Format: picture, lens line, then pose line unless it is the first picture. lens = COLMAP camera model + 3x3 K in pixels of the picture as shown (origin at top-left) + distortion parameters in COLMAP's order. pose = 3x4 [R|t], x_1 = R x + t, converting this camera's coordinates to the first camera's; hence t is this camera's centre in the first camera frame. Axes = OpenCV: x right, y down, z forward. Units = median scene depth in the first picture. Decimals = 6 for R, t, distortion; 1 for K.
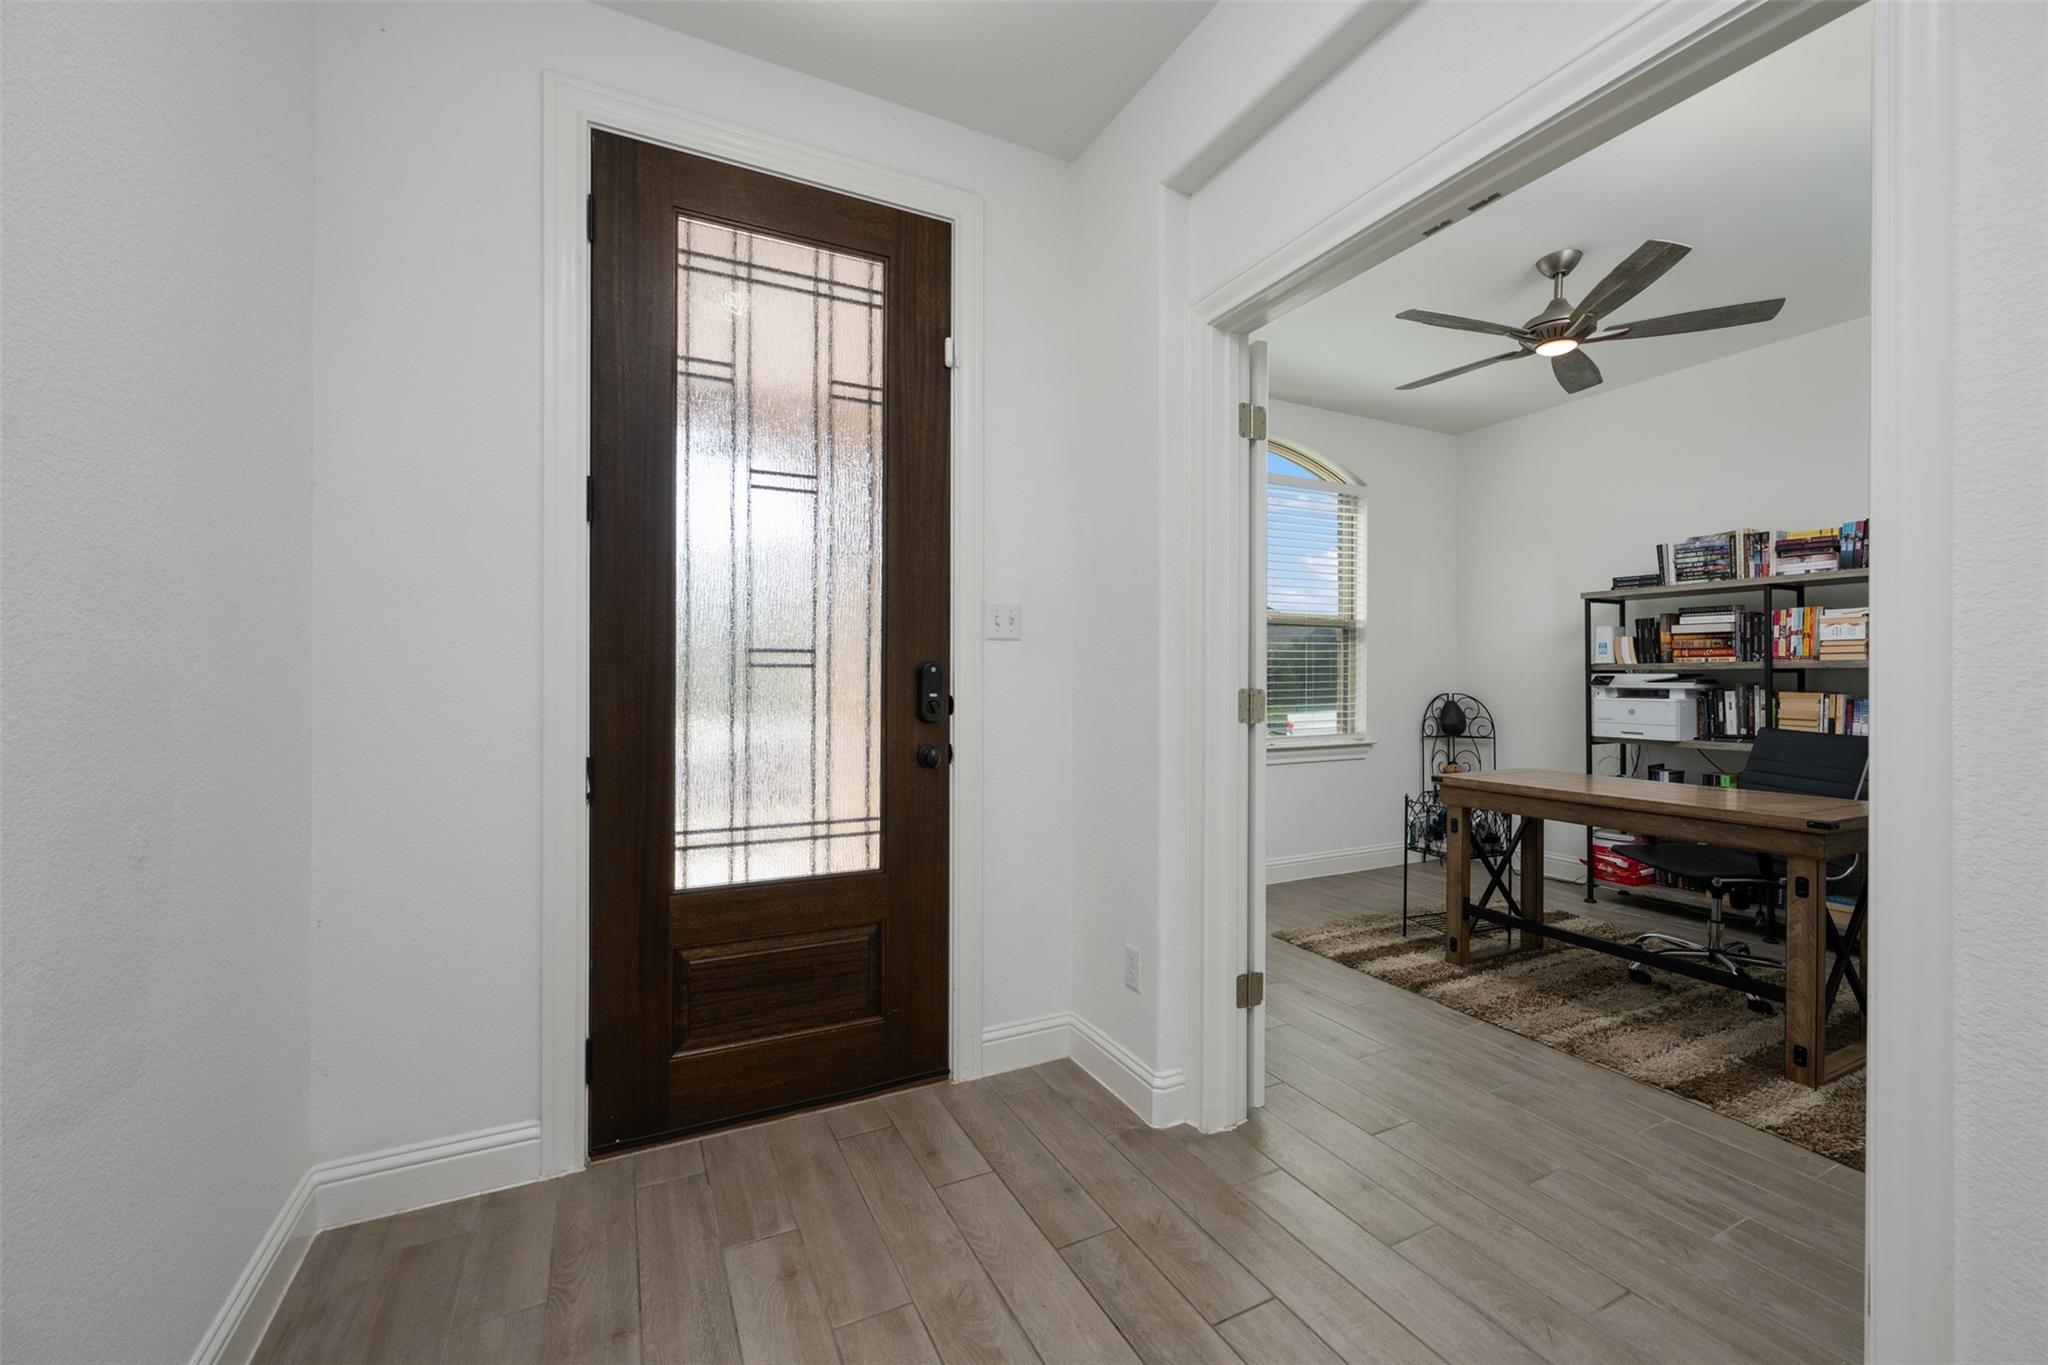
lens RADIAL K [[797.2, 0, 1042.6], [0, 797.2, 679.0], [0, 0, 1]] dist [-0.000025, 0.000213]
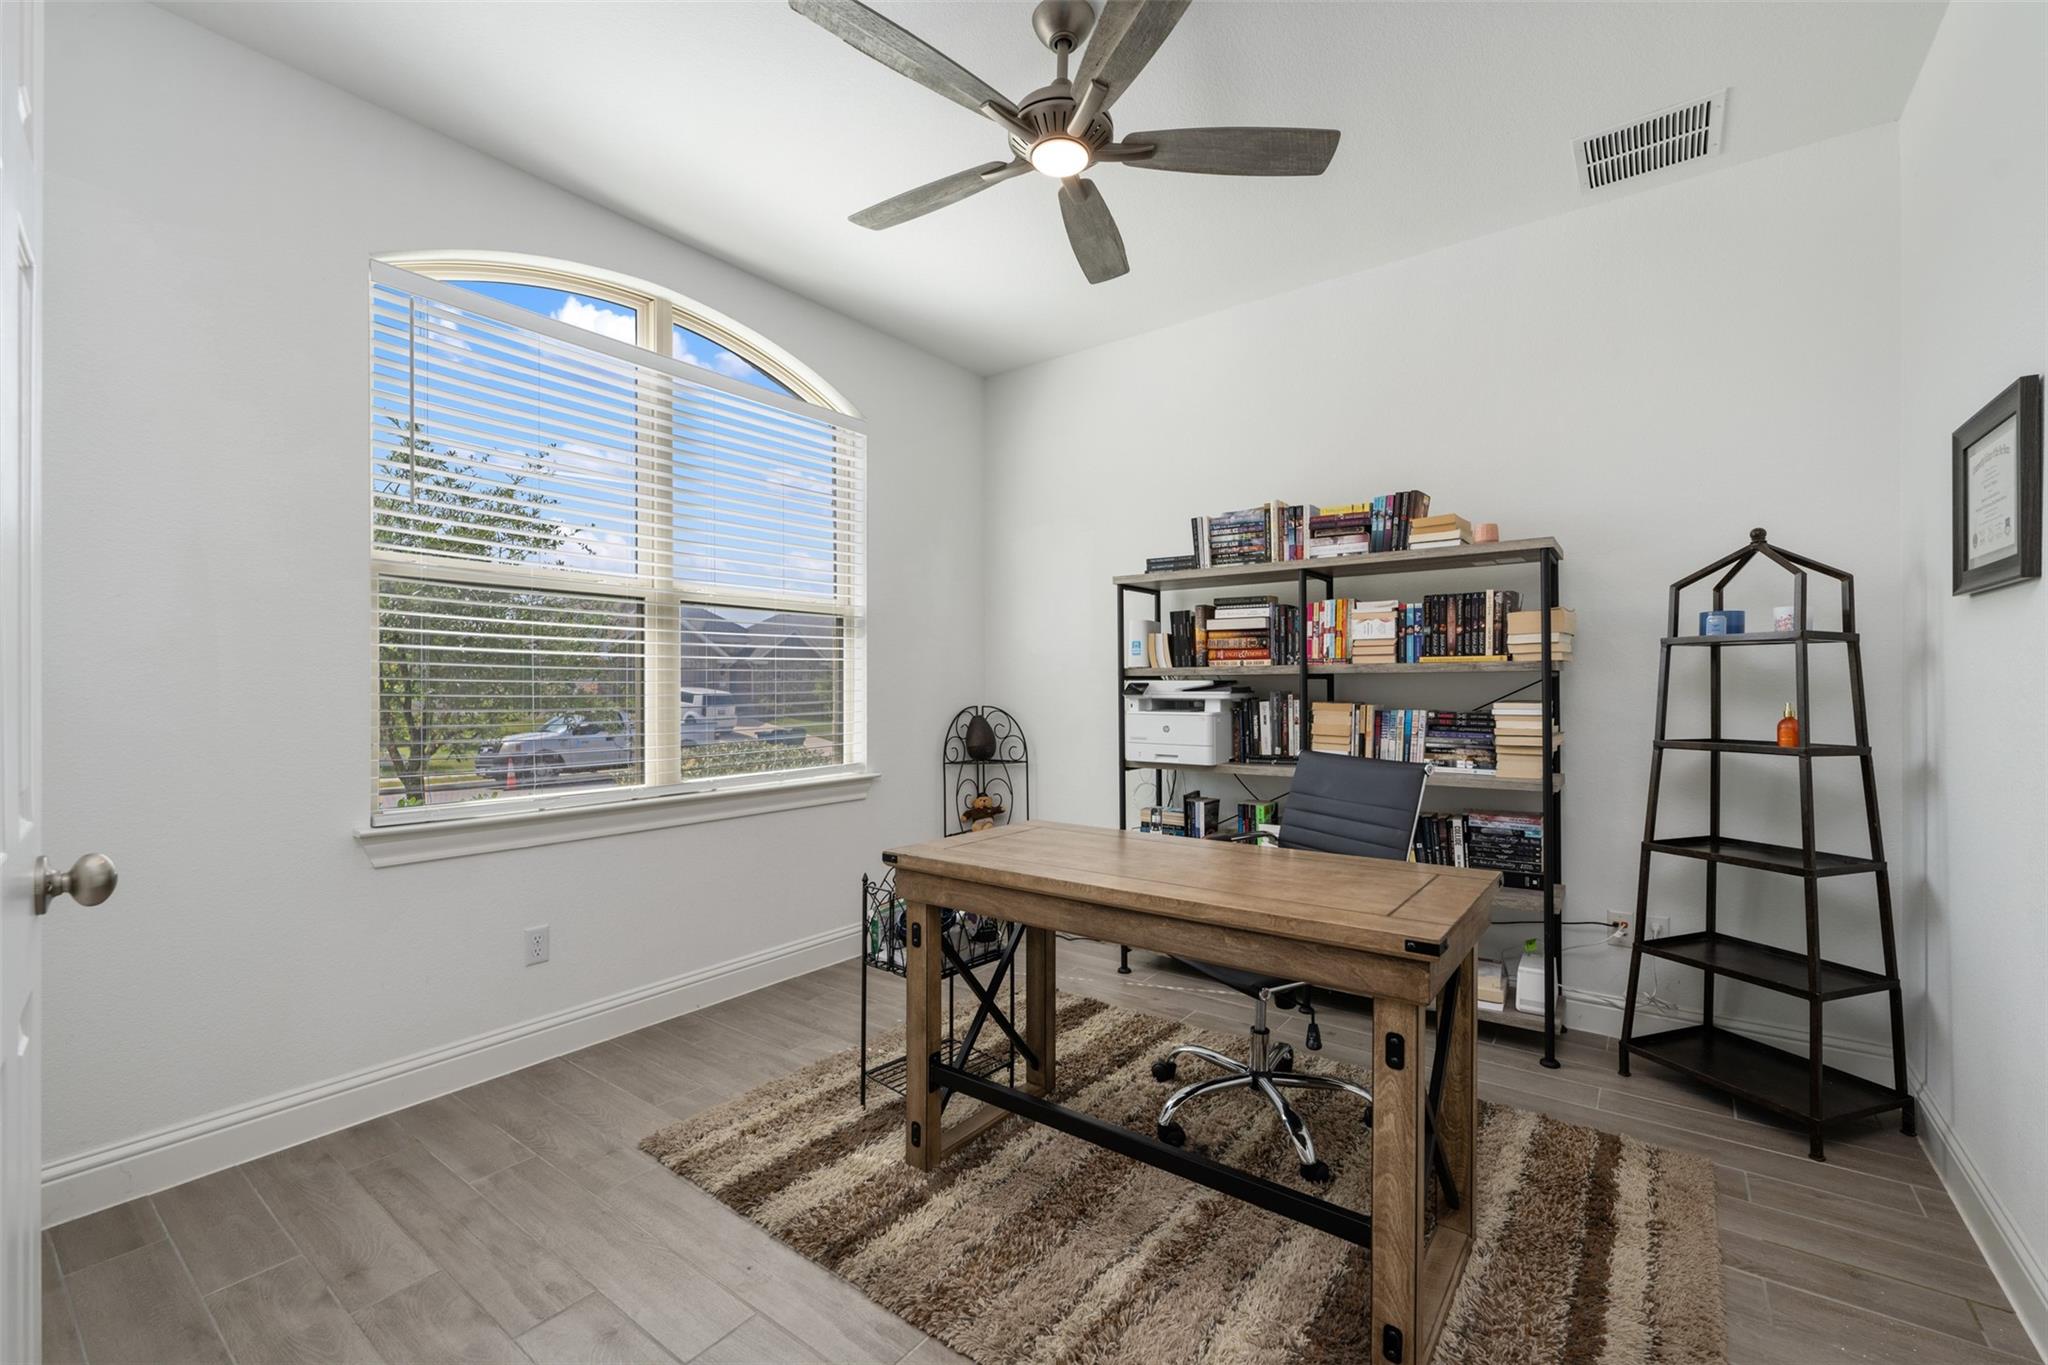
lens RADIAL K [[855.6, 0, 1025.5], [0, 855.6, 687.2], [0, 0, 1]] dist [-0.000290, 0.000262]
pose [[0.895024, -0.002179, 0.446012, 0.260077], [0.002363, 0.999997, 0.000143, -0.000316], [-0.446011, 0.000926, 0.895027, 0.334762]]
